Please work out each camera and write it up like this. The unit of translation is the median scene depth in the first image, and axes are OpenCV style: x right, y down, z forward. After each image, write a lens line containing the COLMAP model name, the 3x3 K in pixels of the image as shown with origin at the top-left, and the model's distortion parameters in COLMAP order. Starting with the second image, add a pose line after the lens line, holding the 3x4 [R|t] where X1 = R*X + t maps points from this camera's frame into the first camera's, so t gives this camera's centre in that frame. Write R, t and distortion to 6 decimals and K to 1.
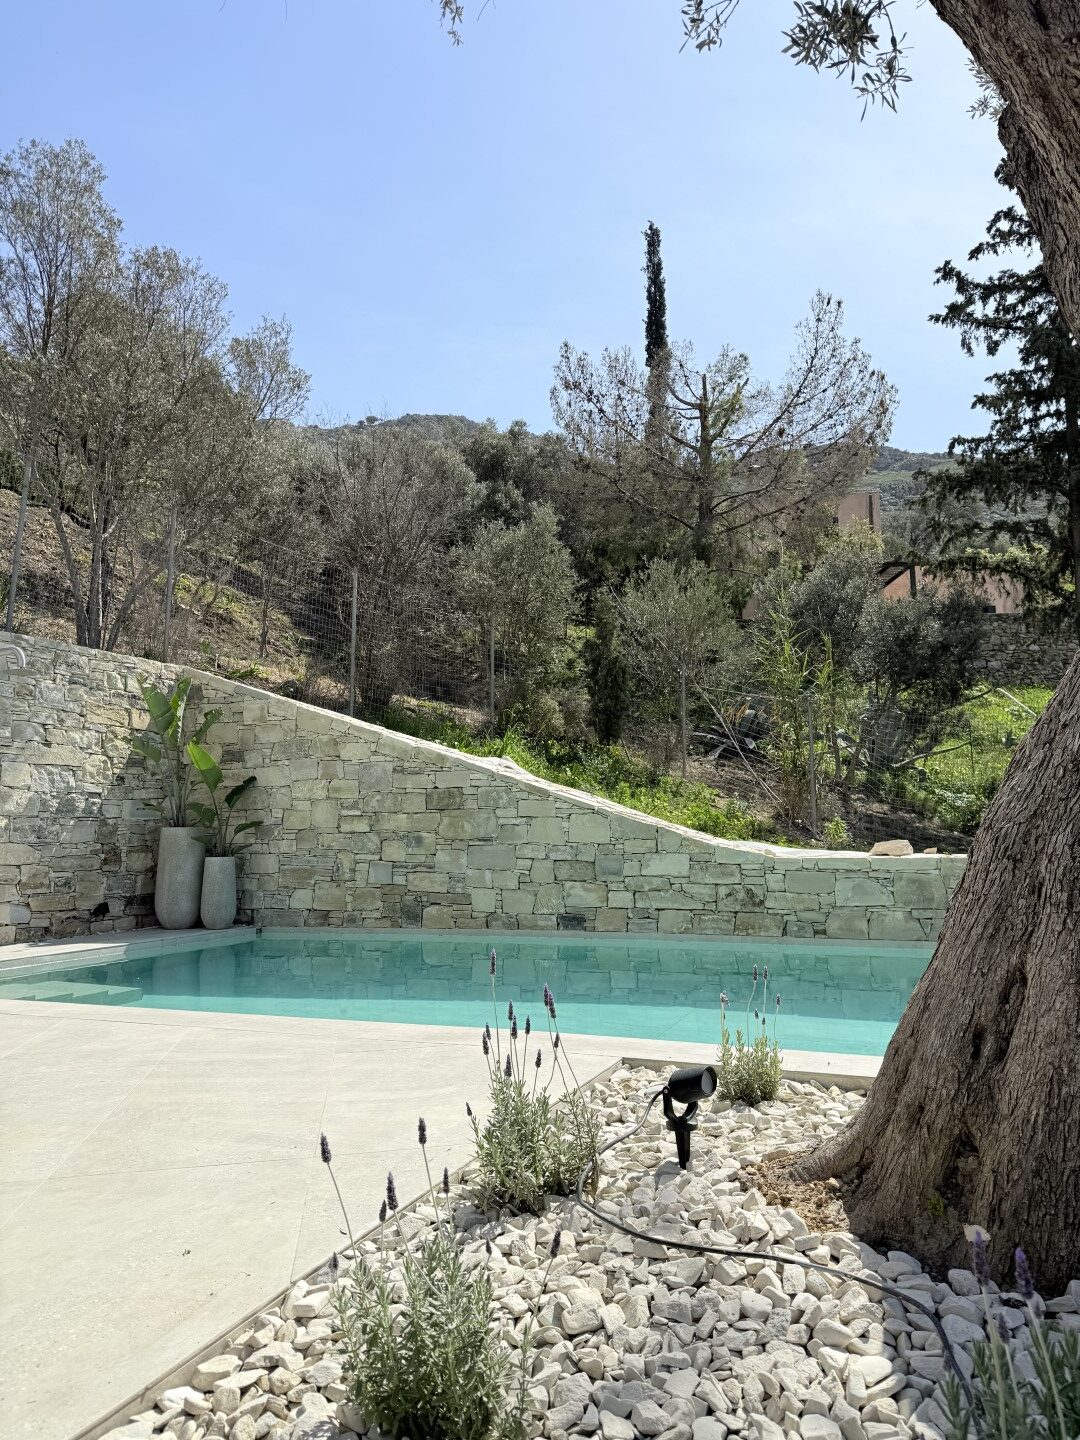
lens RADIAL K [[988.4, 0, 540.0], [0, 988.4, 720.0], [0, 0, 1]] dist [0.091071, 0.000215]
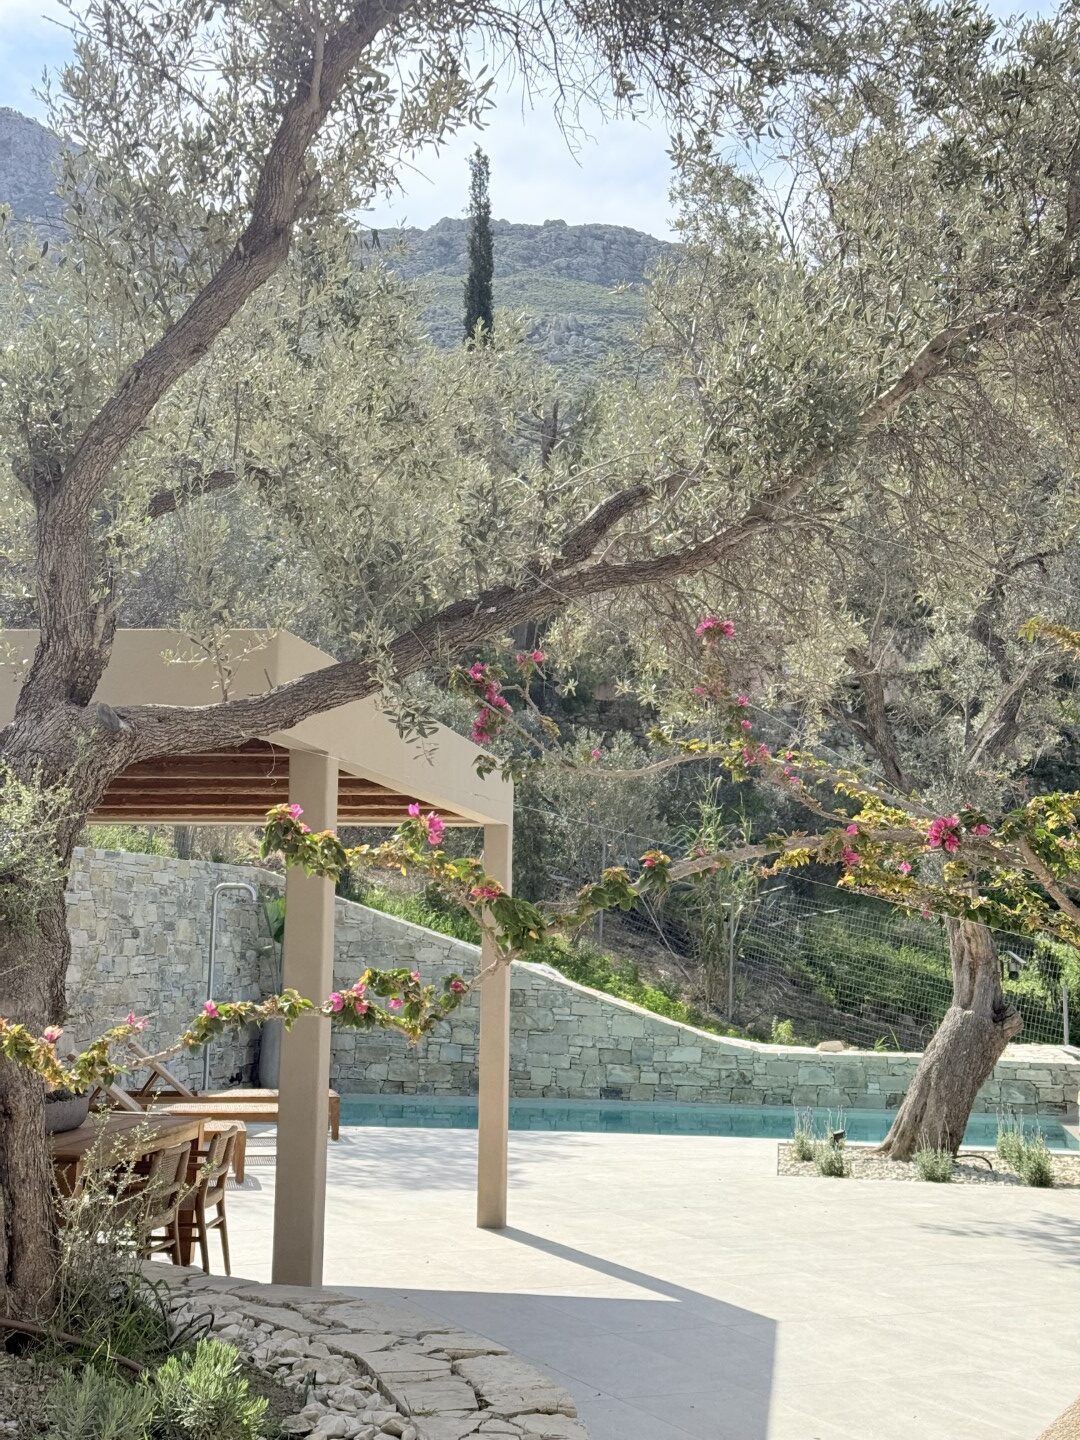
lens RADIAL K [[1980.4, 0, 540.0], [0, 1980.4, 720.0], [0, 0, 1]] dist [0.079787, -0.008176]
pose [[0.959961, 0.069020, 0.271499, -0.833190], [-0.069664, 0.997544, -0.007279, -0.282896], [-0.271335, -0.011926, 0.962411, -1.598687]]
